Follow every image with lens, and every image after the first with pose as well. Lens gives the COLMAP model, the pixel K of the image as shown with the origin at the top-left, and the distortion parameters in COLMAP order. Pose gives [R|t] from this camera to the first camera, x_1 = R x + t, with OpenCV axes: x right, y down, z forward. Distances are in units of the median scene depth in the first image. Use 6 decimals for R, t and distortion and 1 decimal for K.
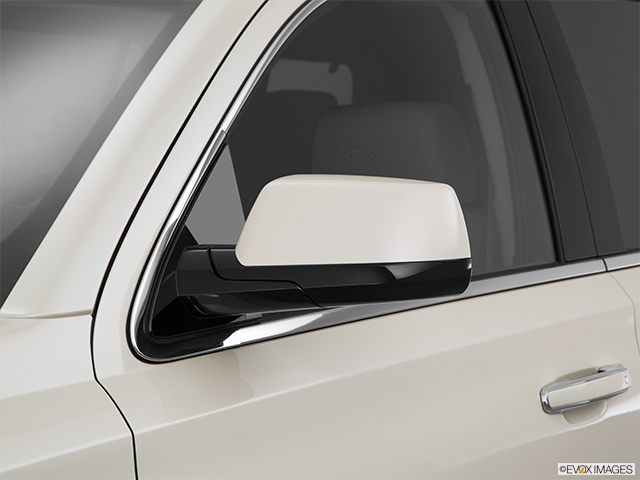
lens RADIAL K [[1578.9, 0, 320.0], [0, 1578.9, 240.0], [0, 0, 1]] dist [0.004827, 0.011612]
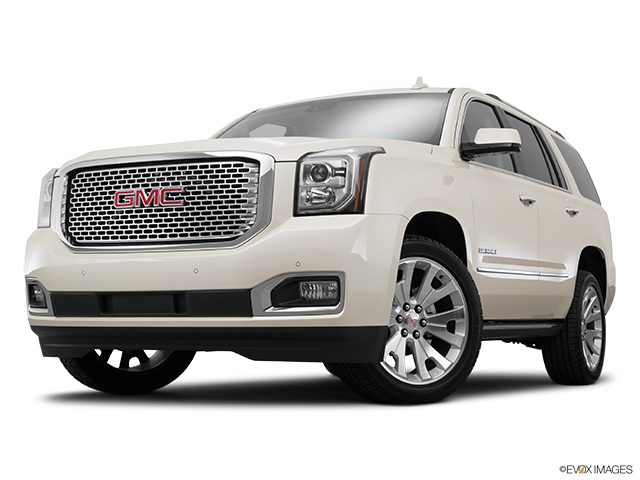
lens RADIAL K [[1099.1, 0, 320.0], [0, 1099.1, 240.0], [0, 0, 1]] dist [0.009383, 0.039404]
pose [[0.990455, 0.018579, 0.136576, -0.971449], [-0.000229, 0.991094, -0.133163, 0.751366], [-0.137833, 0.131861, 0.981639, -2.213191]]
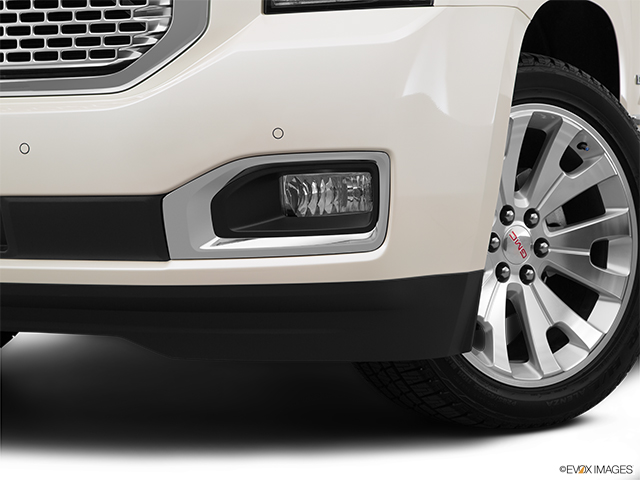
lens RADIAL K [[1433.0, 0, 320.0], [0, 1433.0, 240.0], [0, 0, 1]] dist [0.231479, 0.062662]
pose [[0.982555, -0.009707, 0.185718, -0.884741], [0.008622, 0.999941, 0.006647, 0.557017], [-0.185771, -0.004930, 0.982581, -1.020398]]
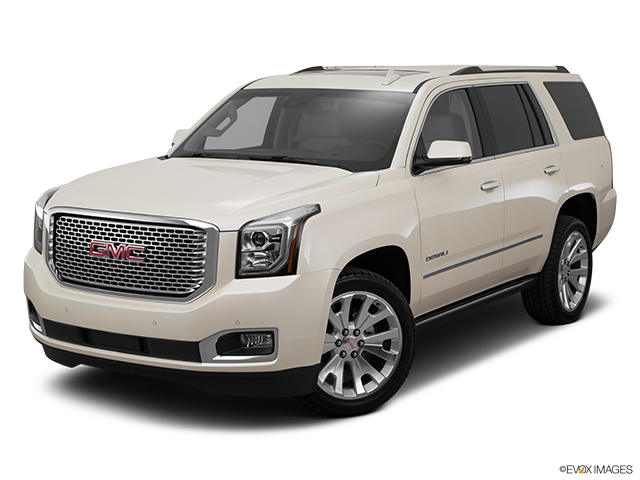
lens RADIAL K [[1197.7, 0, 320.0], [0, 1197.7, 240.0], [0, 0, 1]] dist [0.070307, 0.069858]
pose [[0.998889, -0.000001, 0.047119, -0.596190], [-0.004201, 0.996016, 0.089075, -0.065221], [-0.046931, -0.089174, 0.994910, -2.985569]]
